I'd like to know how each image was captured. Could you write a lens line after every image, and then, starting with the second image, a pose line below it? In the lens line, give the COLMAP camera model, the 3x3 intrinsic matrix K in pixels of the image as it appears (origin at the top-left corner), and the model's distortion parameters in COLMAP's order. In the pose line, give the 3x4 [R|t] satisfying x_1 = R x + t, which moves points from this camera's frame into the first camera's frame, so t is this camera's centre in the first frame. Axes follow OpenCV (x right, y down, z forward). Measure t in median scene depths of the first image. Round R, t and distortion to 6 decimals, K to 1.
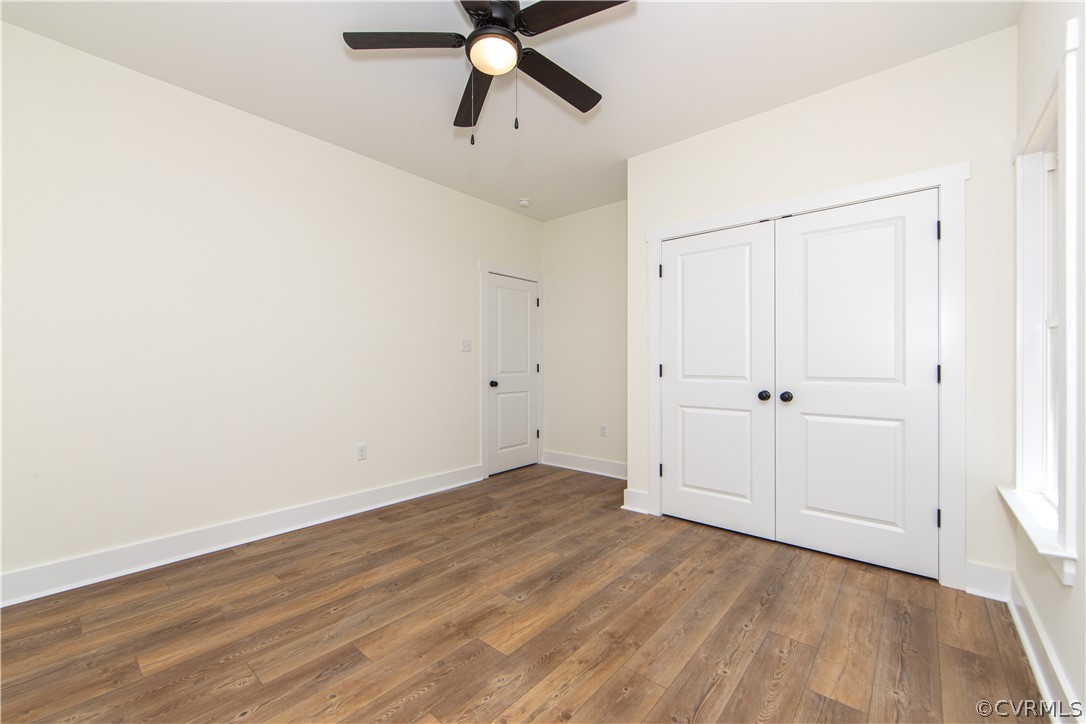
lens RADIAL K [[426.4, 0, 543.9], [0, 426.4, 359.6], [0, 0, 1]] dist [-0.003842, -0.000488]
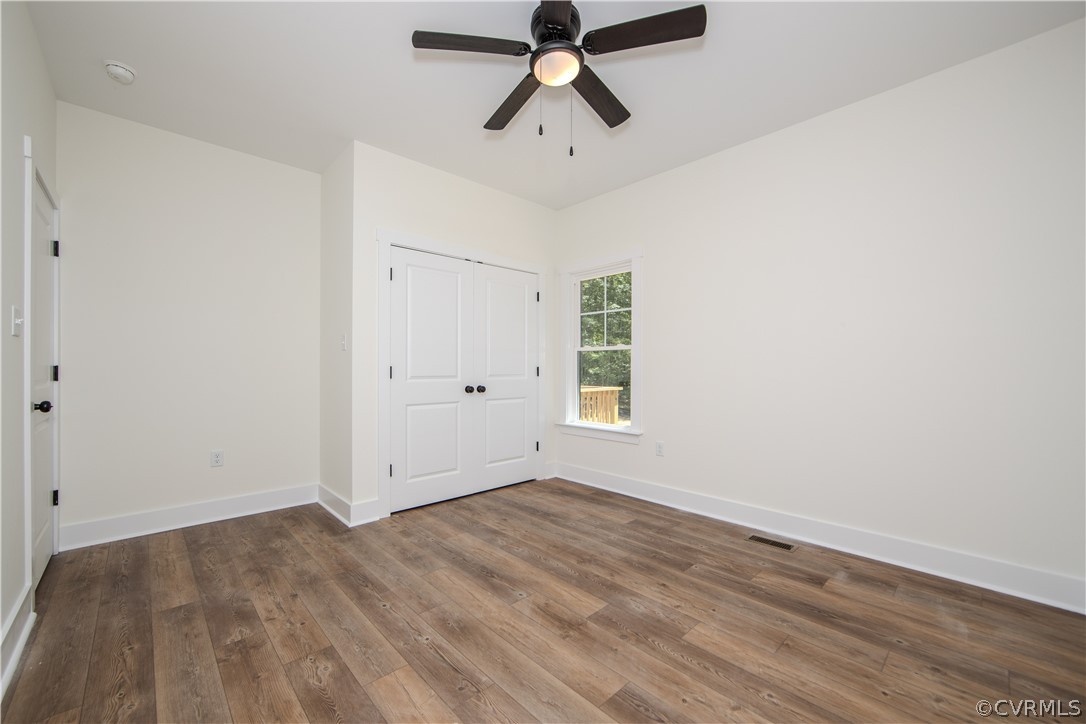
lens RADIAL K [[426.4, 0, 512.3], [0, 426.4, 368.1], [0, 0, 1]] dist [-0.003842, -0.000488]
pose [[0.156080, -0.002438, 0.987741, -0.883935], [-0.012388, 0.999913, 0.004425, 0.008752], [-0.987667, -0.012926, 0.156036, 0.719047]]
